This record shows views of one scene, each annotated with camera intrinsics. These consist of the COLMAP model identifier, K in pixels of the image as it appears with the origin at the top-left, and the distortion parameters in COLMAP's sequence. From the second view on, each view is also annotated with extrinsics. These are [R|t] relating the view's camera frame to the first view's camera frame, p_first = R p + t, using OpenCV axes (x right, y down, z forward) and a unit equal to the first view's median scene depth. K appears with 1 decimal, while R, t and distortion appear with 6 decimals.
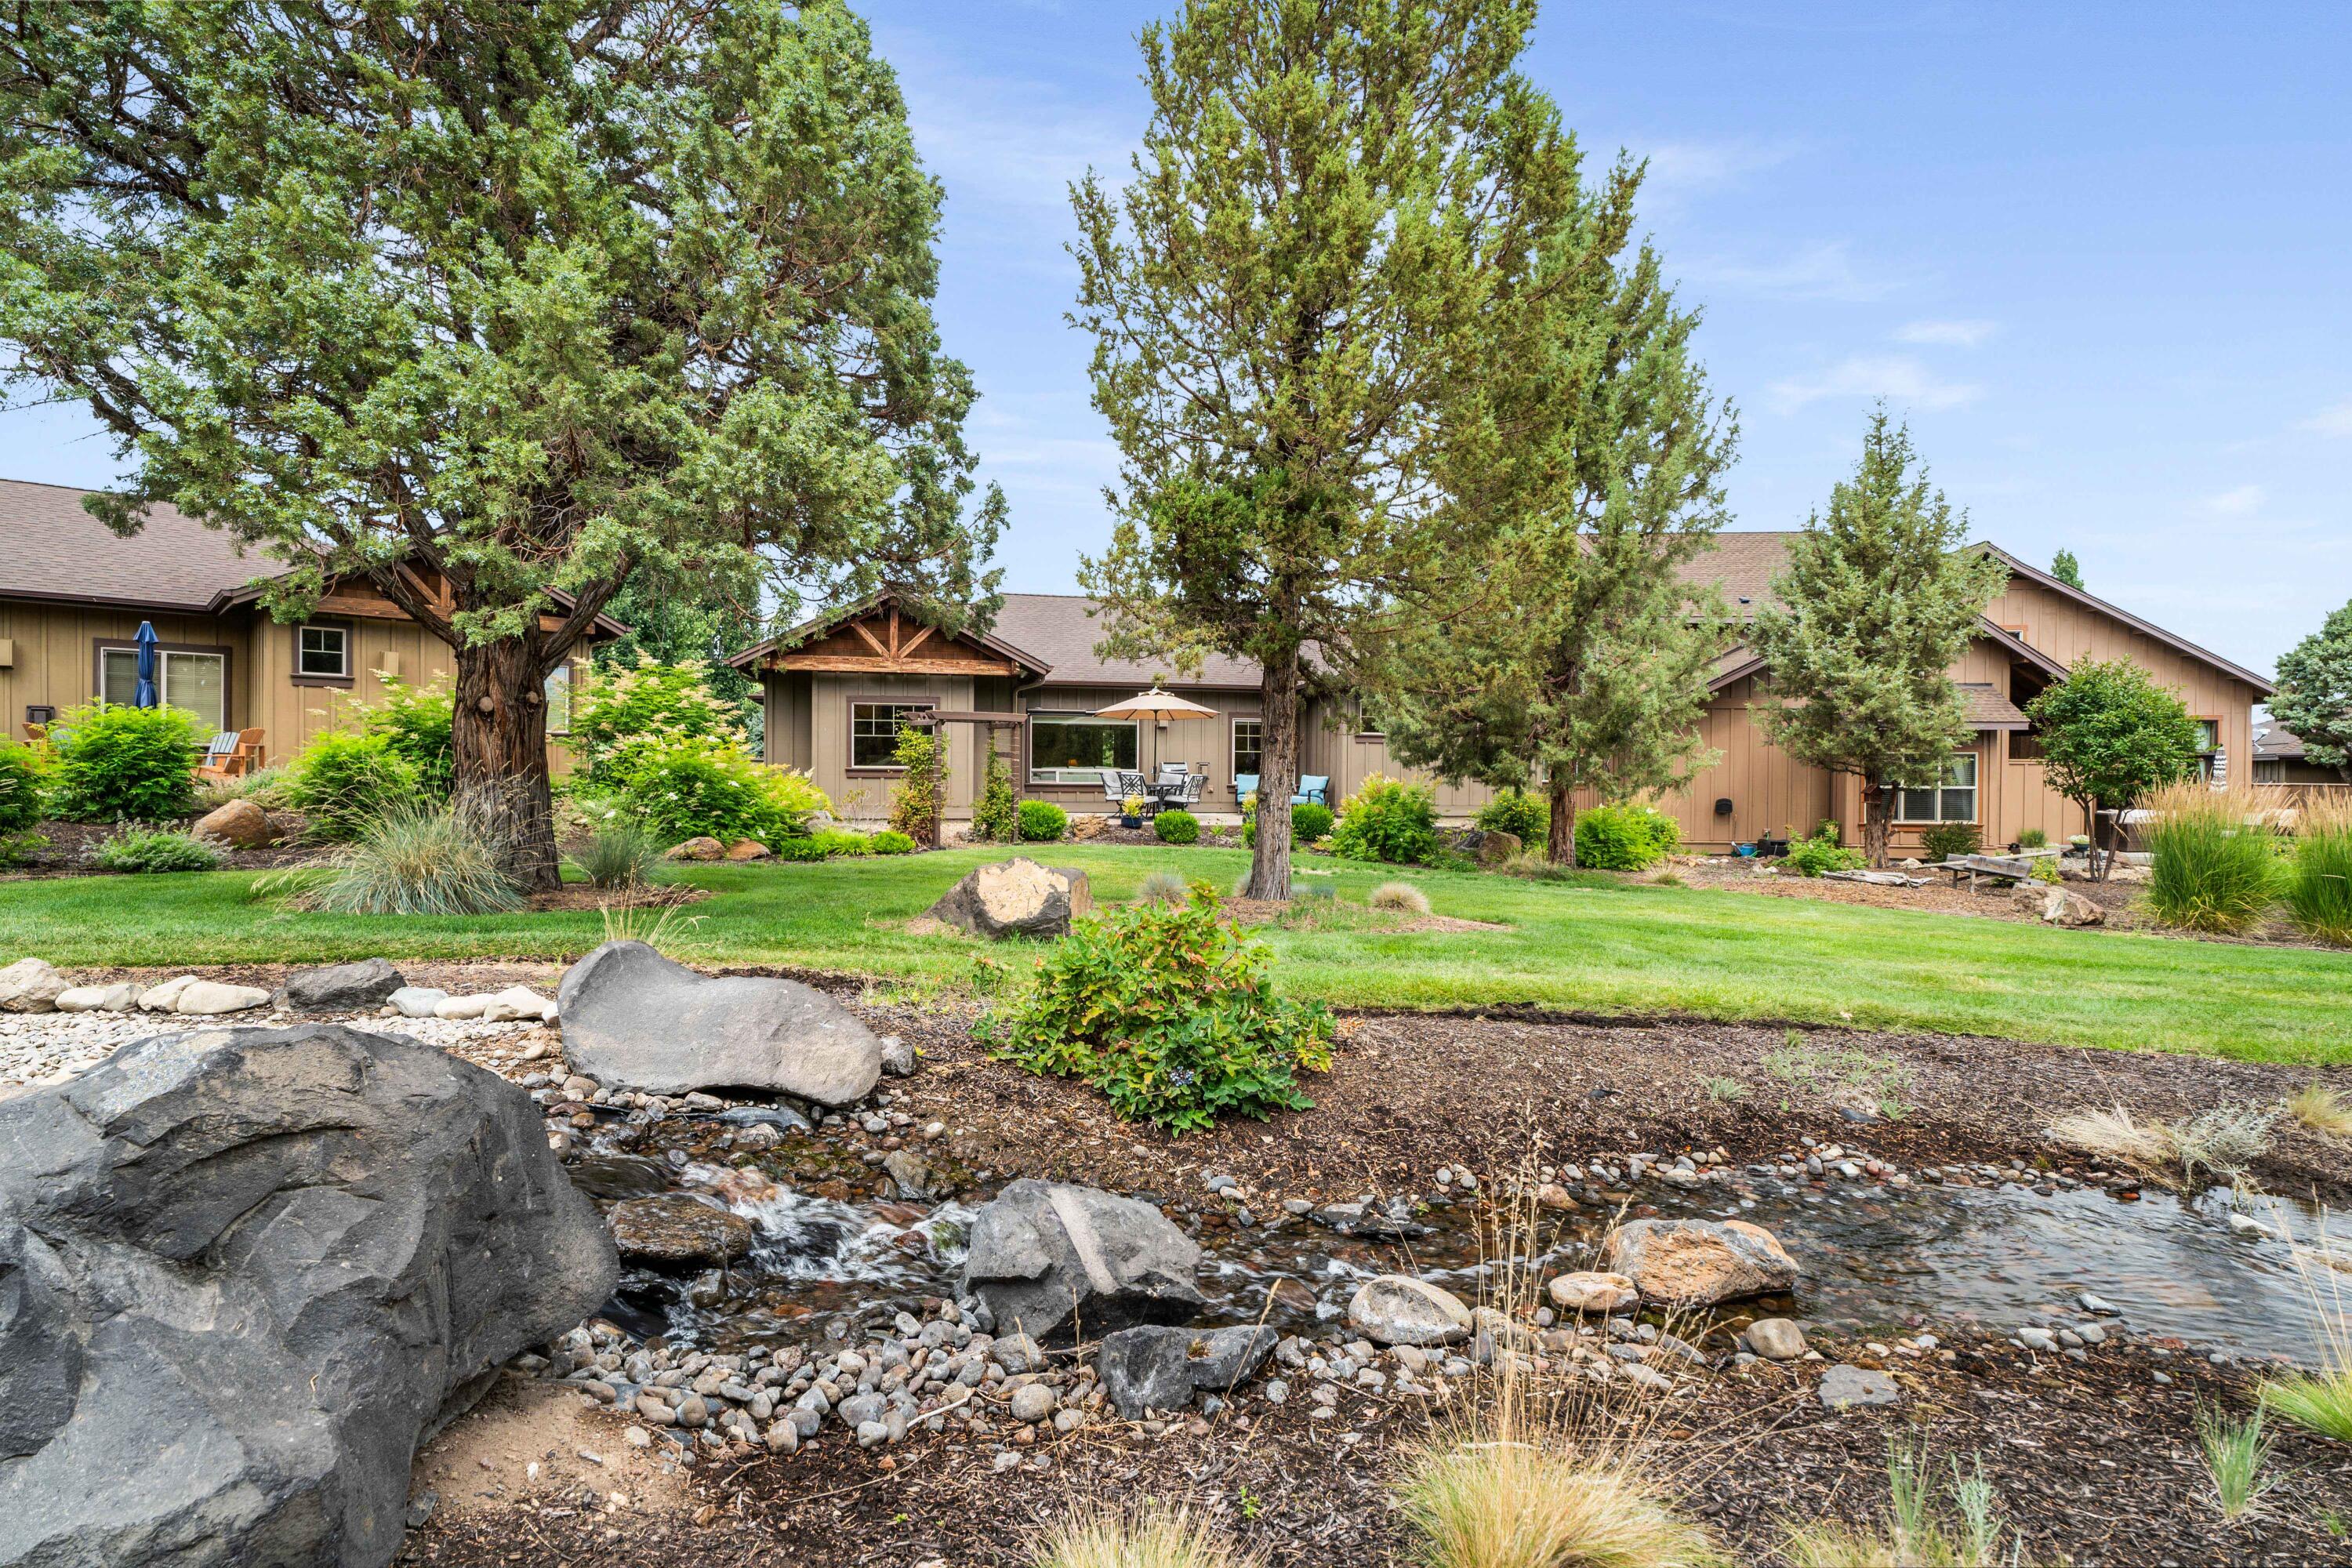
lens RADIAL K [[1160.3, 0, 1176.9], [0, 1160.3, 777.5], [0, 0, 1]] dist [-0.000524, -0.000014]
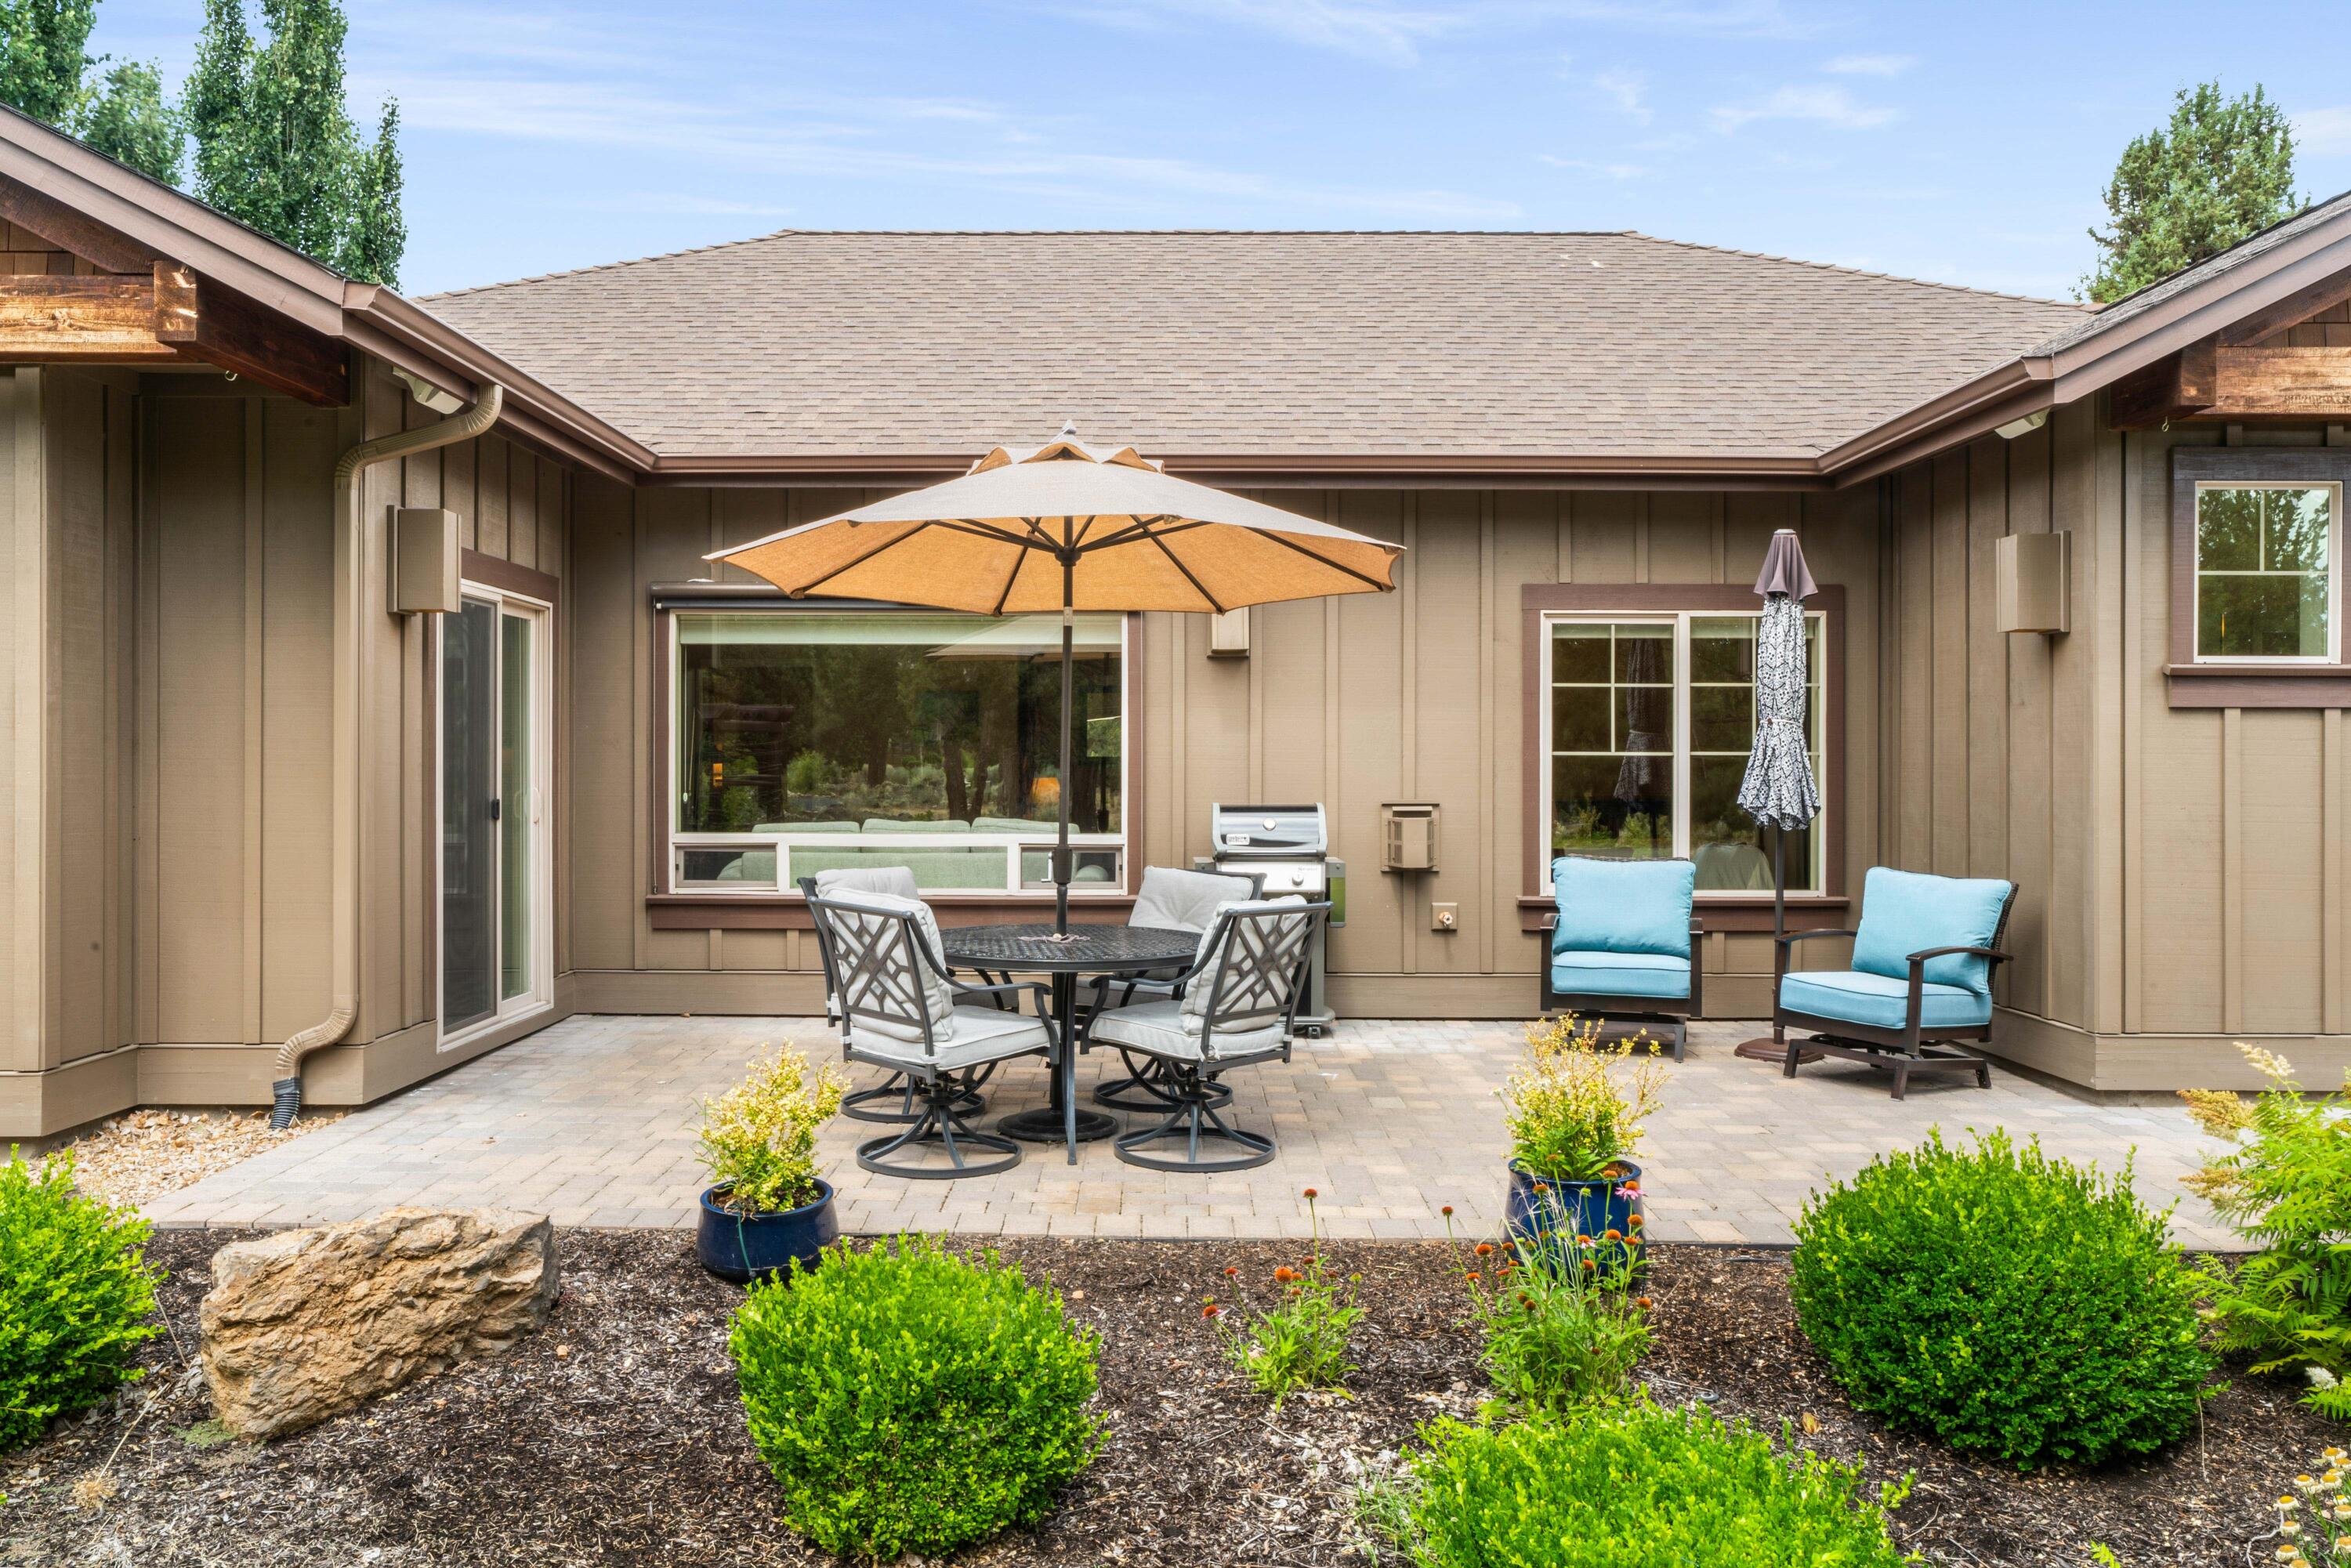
lens RADIAL K [[1806.7, 0, 1173.7], [0, 1806.7, 760.8], [0, 0, 1]] dist [0.009569, 0.007555]
pose [[0.974024, -0.001431, -0.226440, 0.070888], [0.000946, 0.999997, -0.002251, -0.024958], [0.226442, 0.001978, 0.974023, 0.775148]]
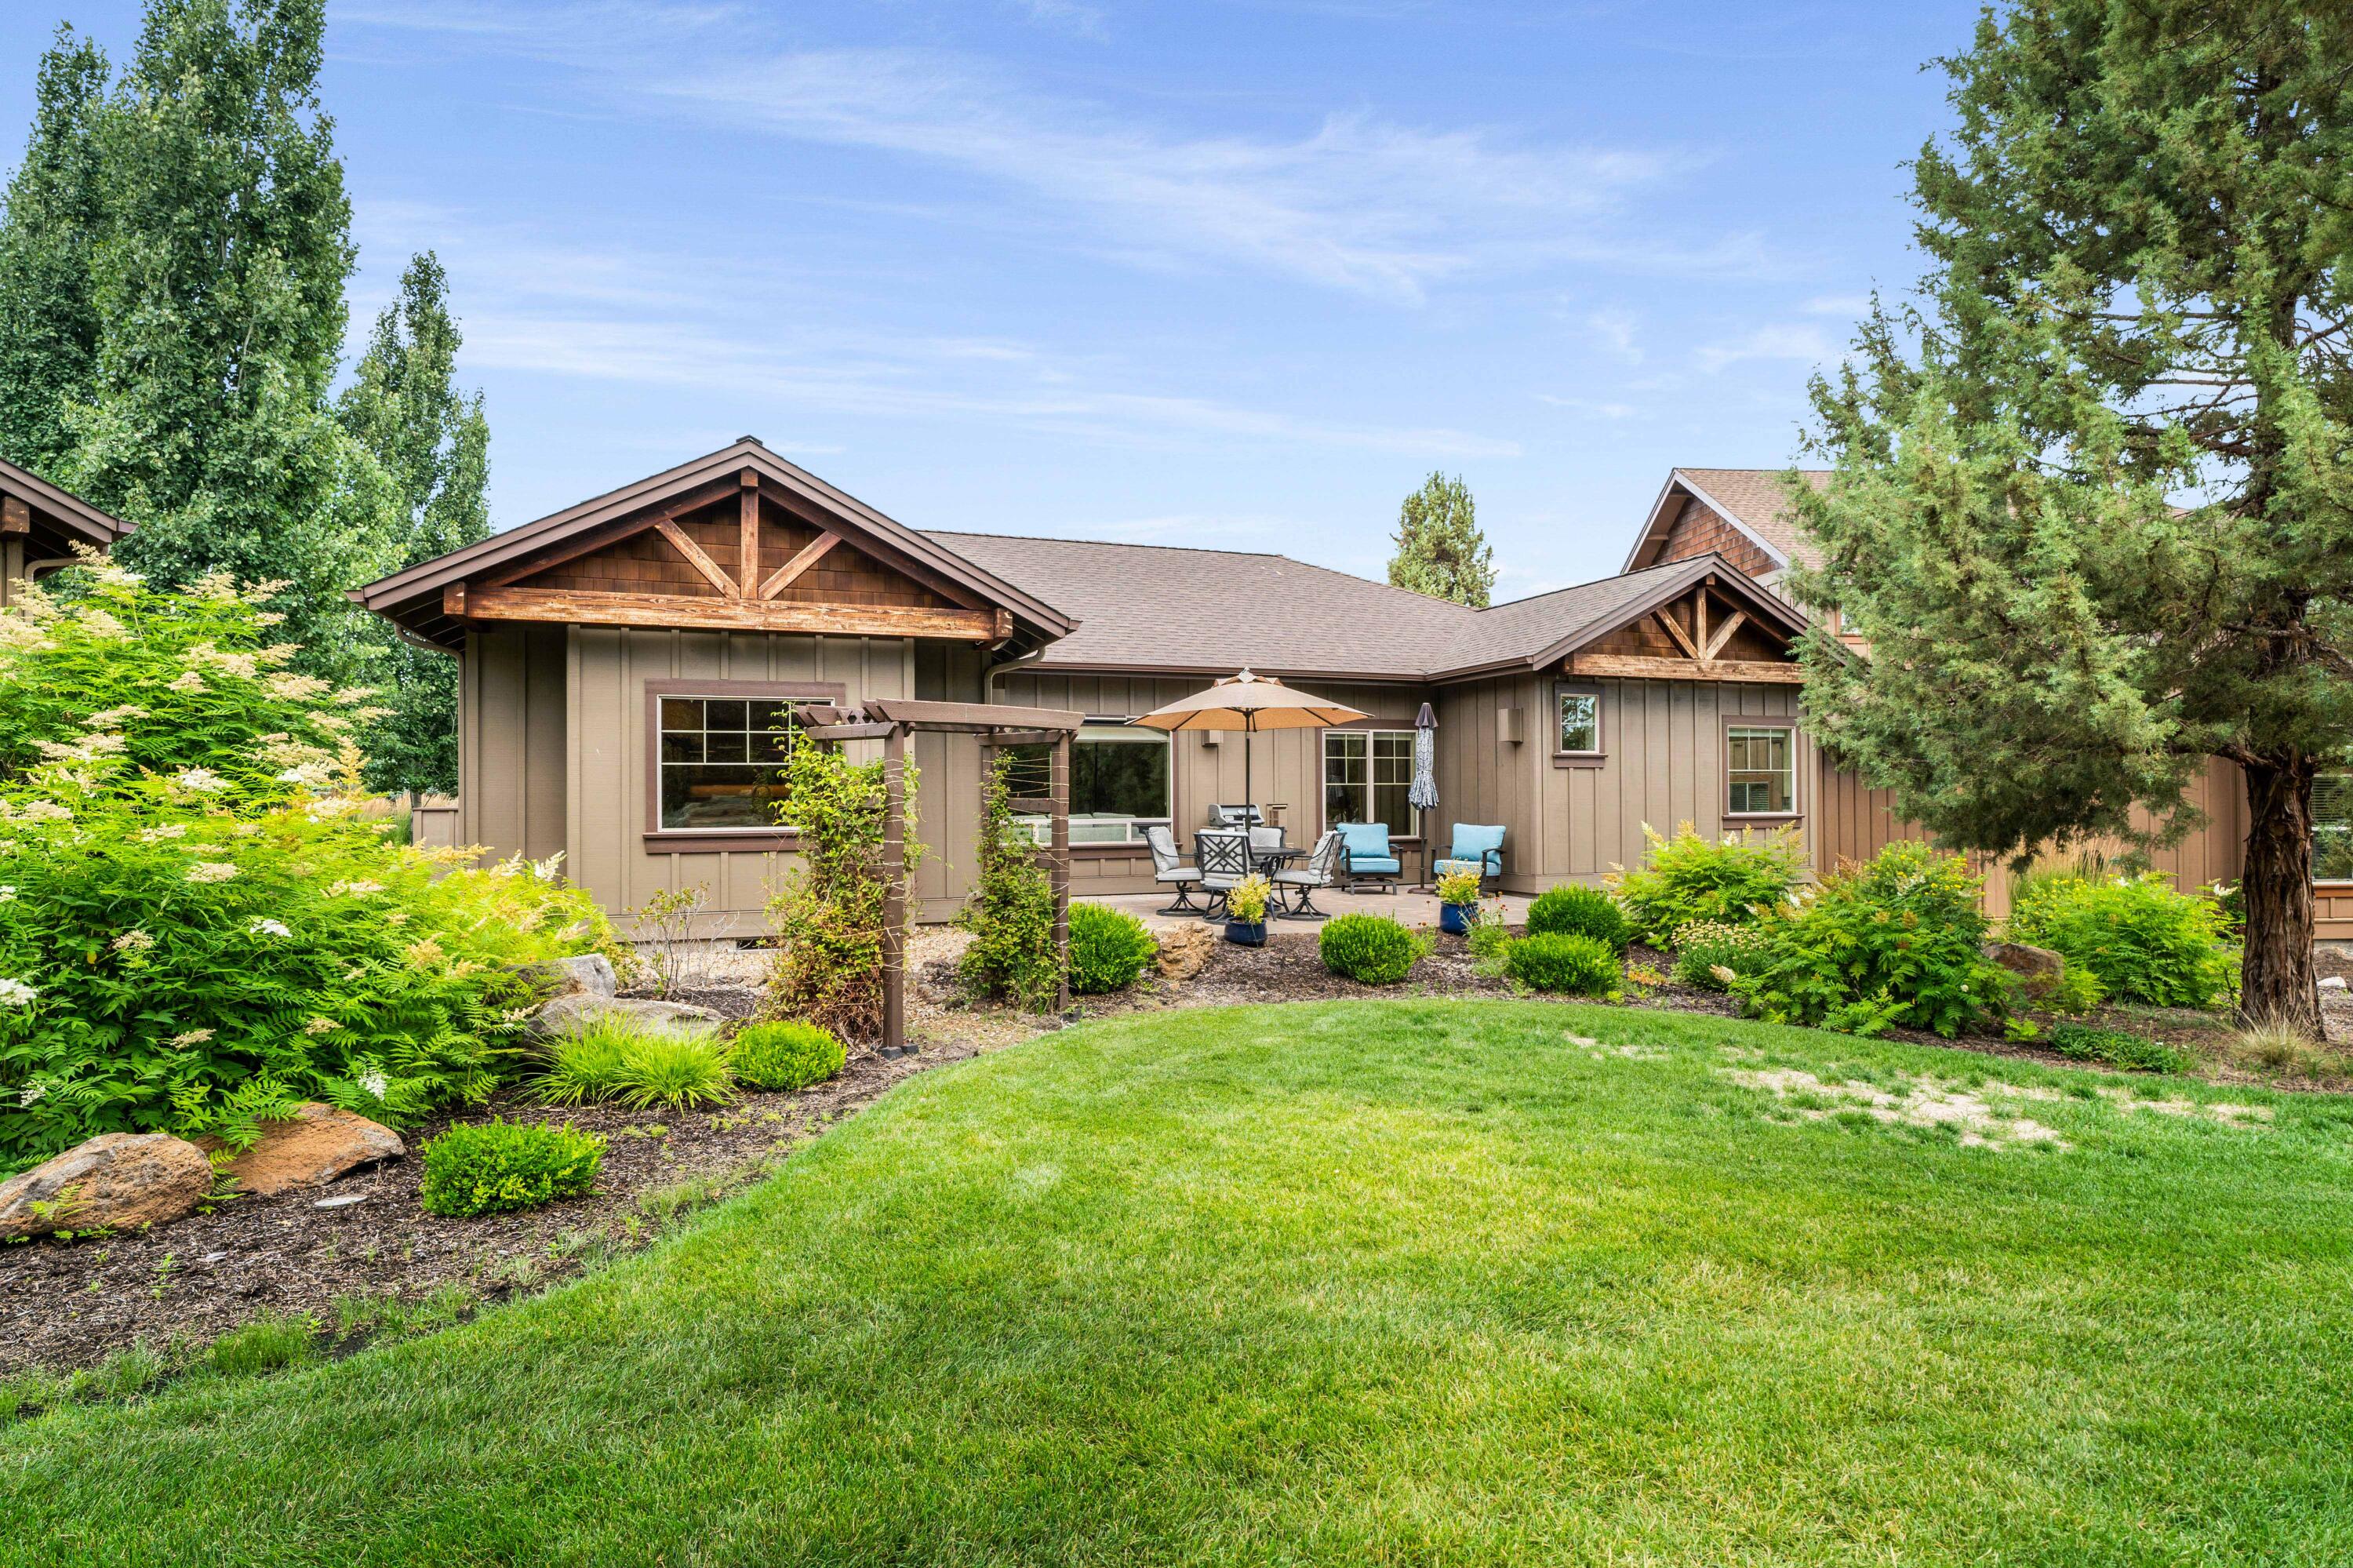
lens RADIAL K [[1214.5, 0, 1173.2], [0, 1214.5, 779.6], [0, 0, 1]] dist [-0.002195, 0.000052]
pose [[0.989569, -0.007142, 0.143880, -0.144768], [0.009468, 0.999835, -0.015485, -0.019695], [-0.143746, 0.016686, 0.989474, 0.486152]]
